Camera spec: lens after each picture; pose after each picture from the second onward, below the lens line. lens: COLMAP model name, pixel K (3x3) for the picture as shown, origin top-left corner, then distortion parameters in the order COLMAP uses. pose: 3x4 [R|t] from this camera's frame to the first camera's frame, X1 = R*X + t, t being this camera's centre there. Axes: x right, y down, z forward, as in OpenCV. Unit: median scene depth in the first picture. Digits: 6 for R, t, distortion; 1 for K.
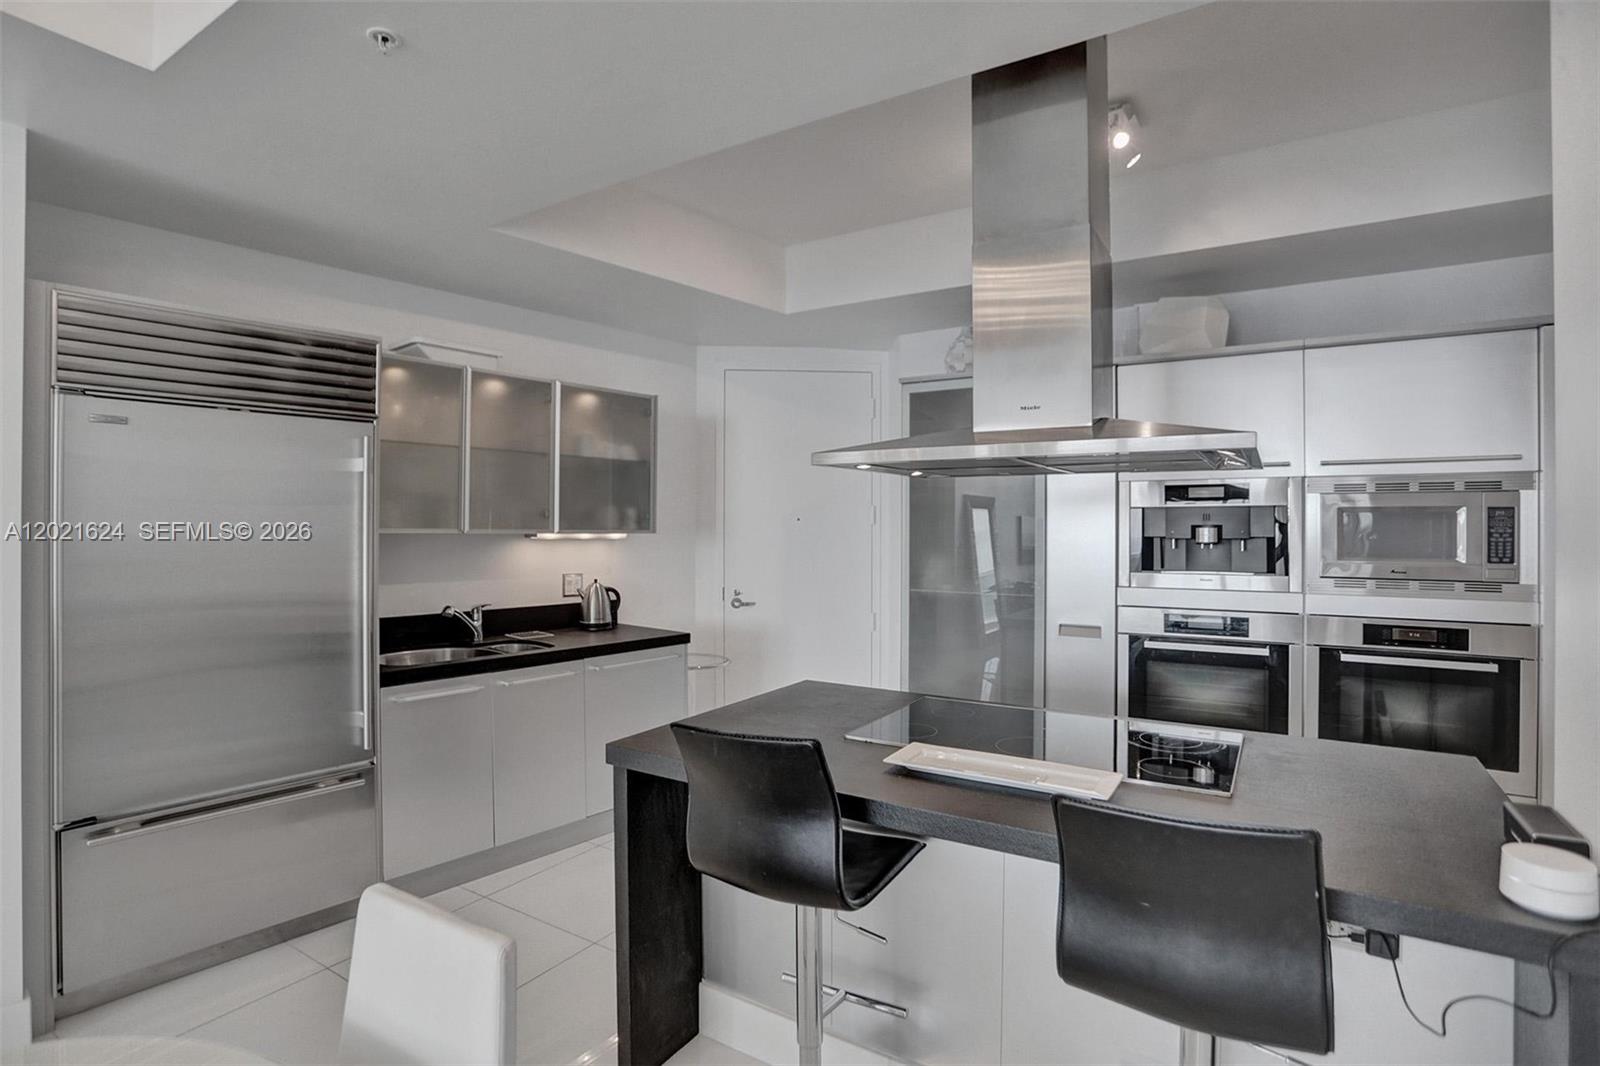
lens RADIAL K [[797.1, 0, 794.6], [0, 797.1, 523.7], [0, 0, 1]] dist [-0.098640, 0.051266]
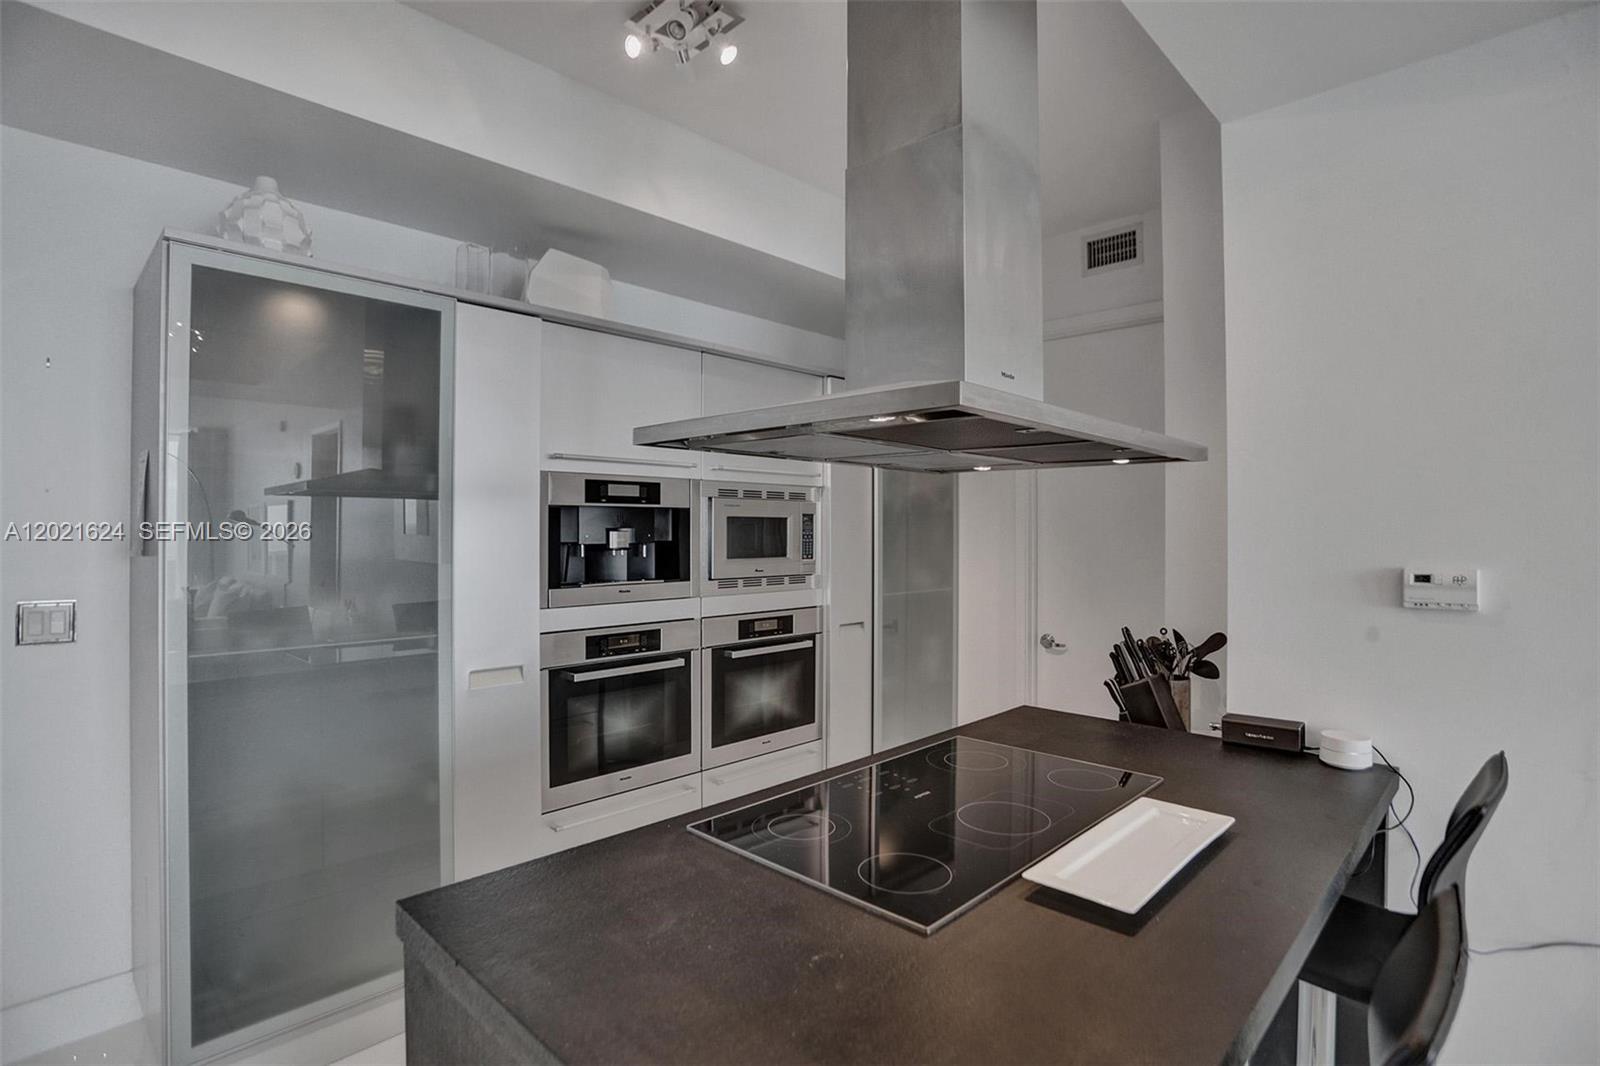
lens RADIAL K [[791.8, 0, 797.1], [0, 791.8, 524.8], [0, 0, 1]] dist [-0.070941, 0.025303]
pose [[0.207094, 0.004007, 0.978313, -0.278743], [-0.003022, 0.999989, -0.003456, 0.000552], [-0.978316, -0.002241, 0.207104, 0.596927]]
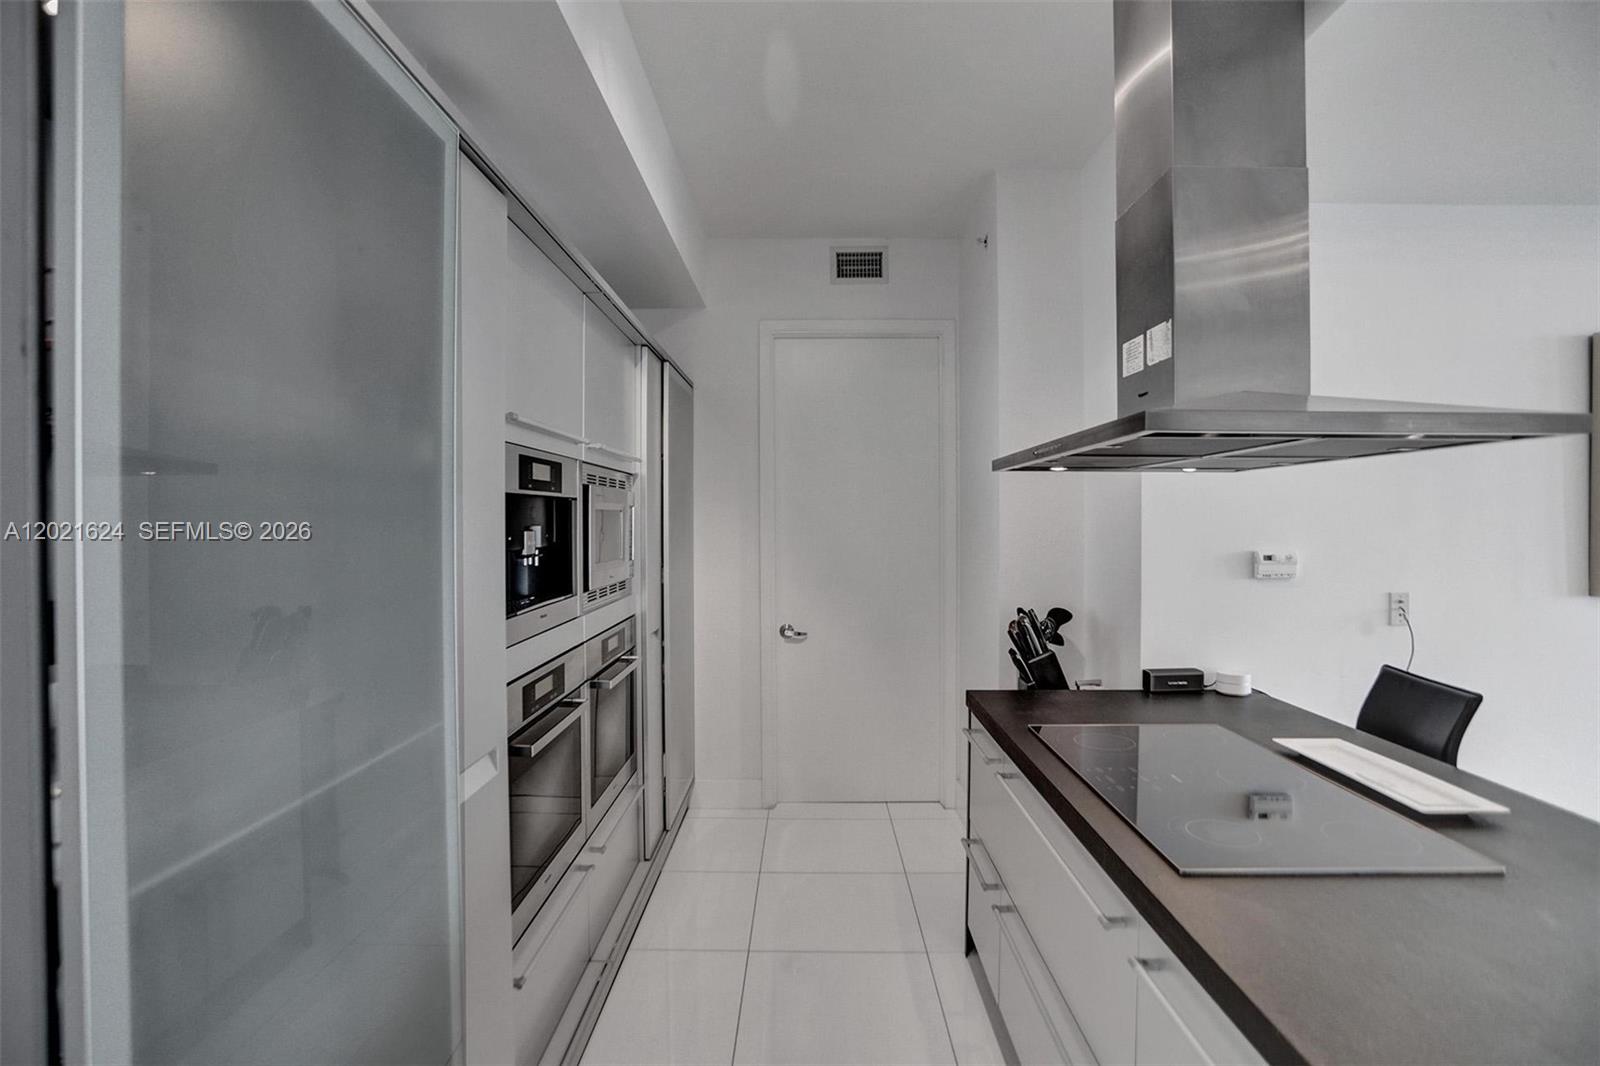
lens RADIAL K [[787.7, 0, 794.5], [0, 787.7, 529.2], [0, 0, 1]] dist [-0.073491, 0.031698]
pose [[-0.516548, -0.012338, 0.856170, -0.091552], [-0.001911, 0.999910, 0.013256, -0.003761], [-0.856256, 0.005211, -0.516525, 1.092518]]
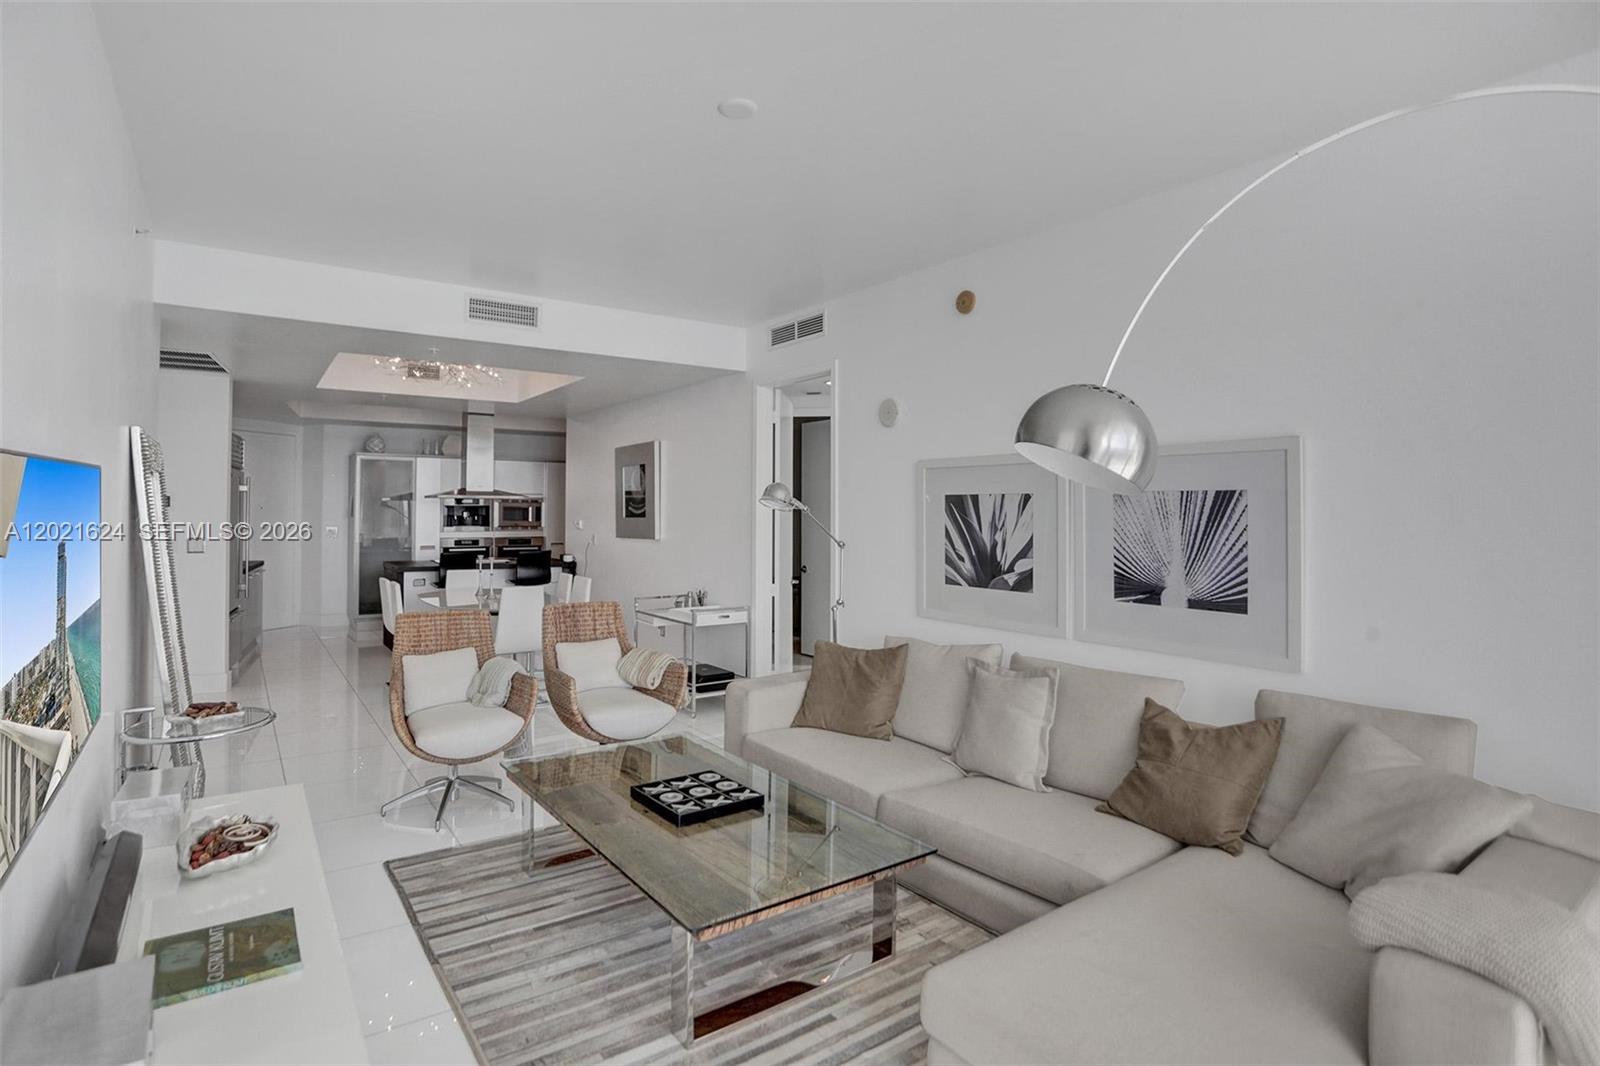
lens RADIAL K [[787.3, 0, 773.3], [0, 787.3, 506.0], [0, 0, 1]] dist [-0.057169, 0.000185]
pose [[0.385947, 0.006147, 0.922500, -1.847289], [-0.006076, 0.999973, -0.004121, -0.014614], [-0.922501, -0.004014, 0.385974, -1.329792]]
